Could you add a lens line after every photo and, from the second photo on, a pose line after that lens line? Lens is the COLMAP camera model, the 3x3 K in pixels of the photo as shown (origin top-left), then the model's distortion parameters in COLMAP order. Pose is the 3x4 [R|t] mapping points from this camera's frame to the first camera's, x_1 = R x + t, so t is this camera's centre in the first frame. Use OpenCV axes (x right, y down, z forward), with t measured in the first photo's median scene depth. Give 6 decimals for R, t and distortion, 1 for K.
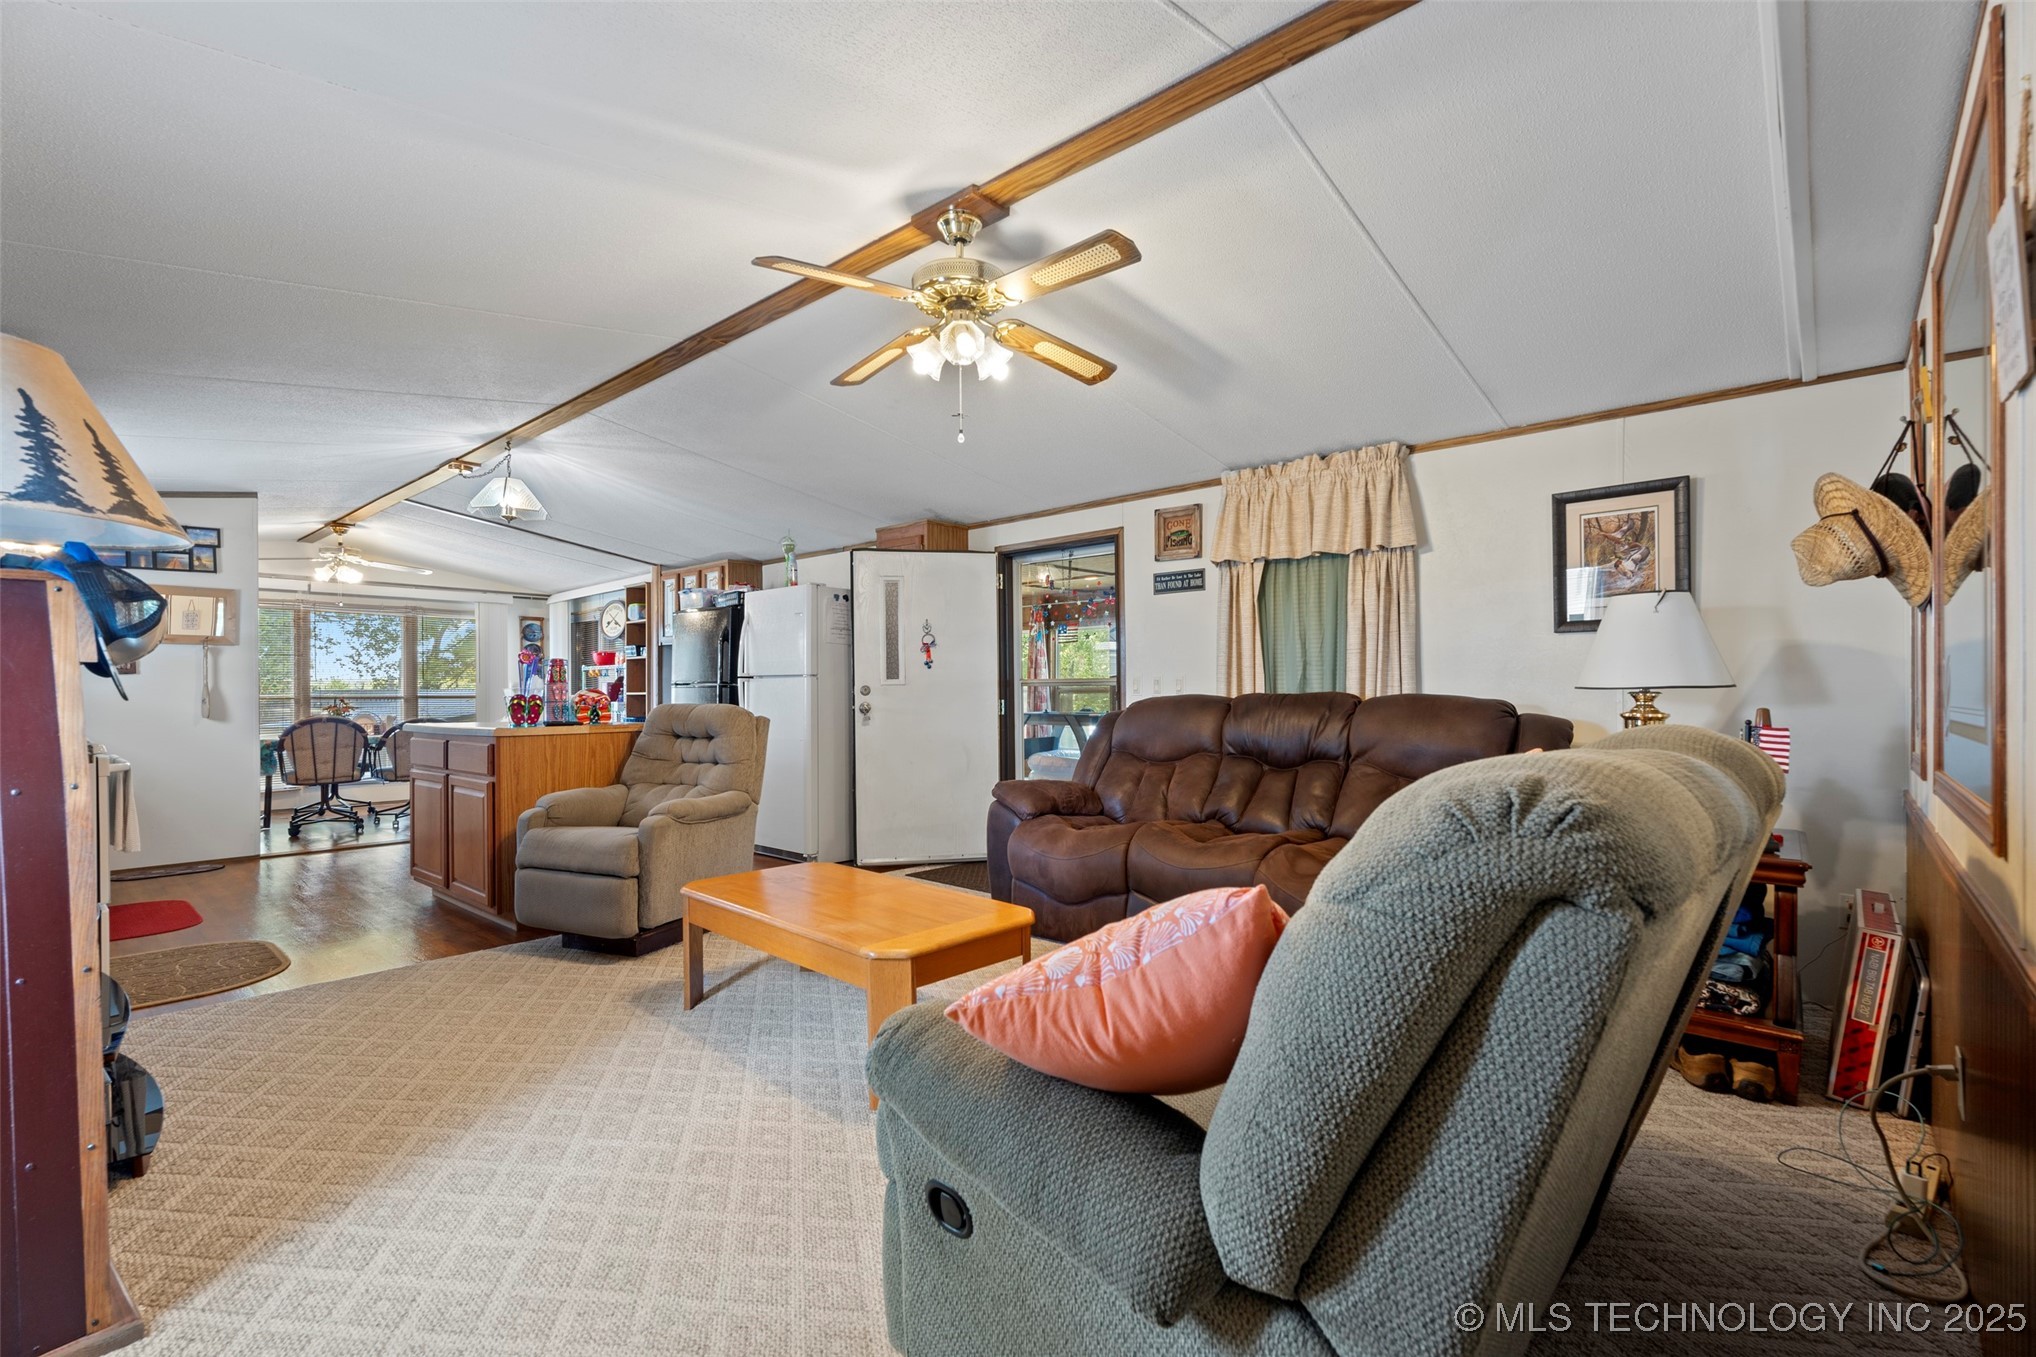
lens RADIAL K [[904.2, 0, 1023.6], [0, 904.2, 683.4], [0, 0, 1]] dist [0.002556, 0.000624]
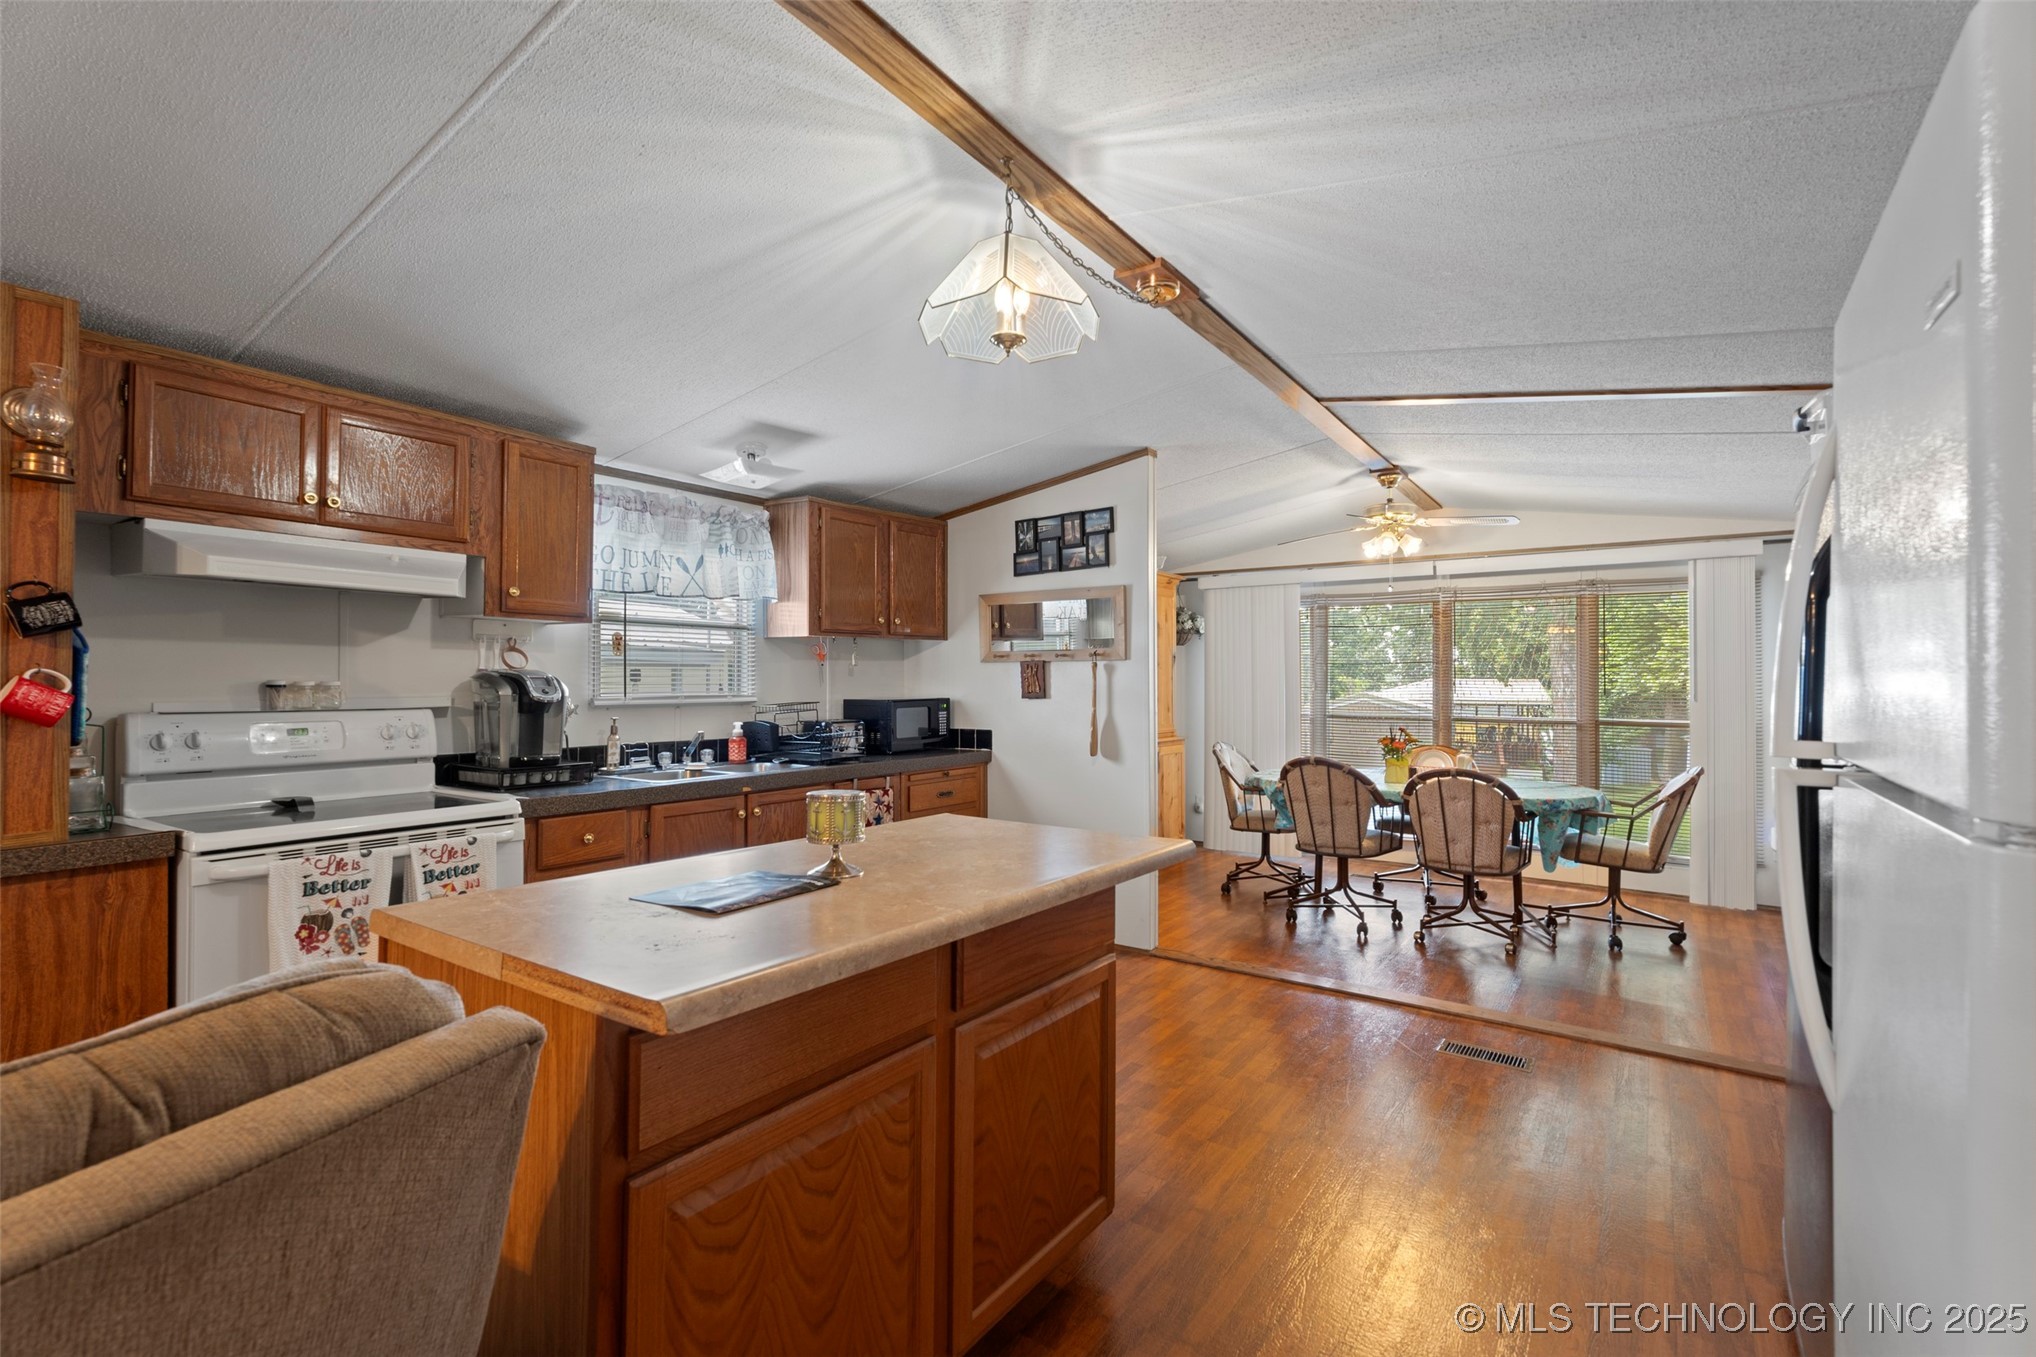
lens RADIAL K [[904.2, 0, 1023.6], [0, 904.2, 683.4], [0, 0, 1]] dist [0.002556, 0.000624]
pose [[0.119015, 0.002213, -0.992890, -0.111914], [0.005457, 0.999981, 0.002883, -0.019365], [0.992878, -0.005761, 0.119000, 0.637917]]
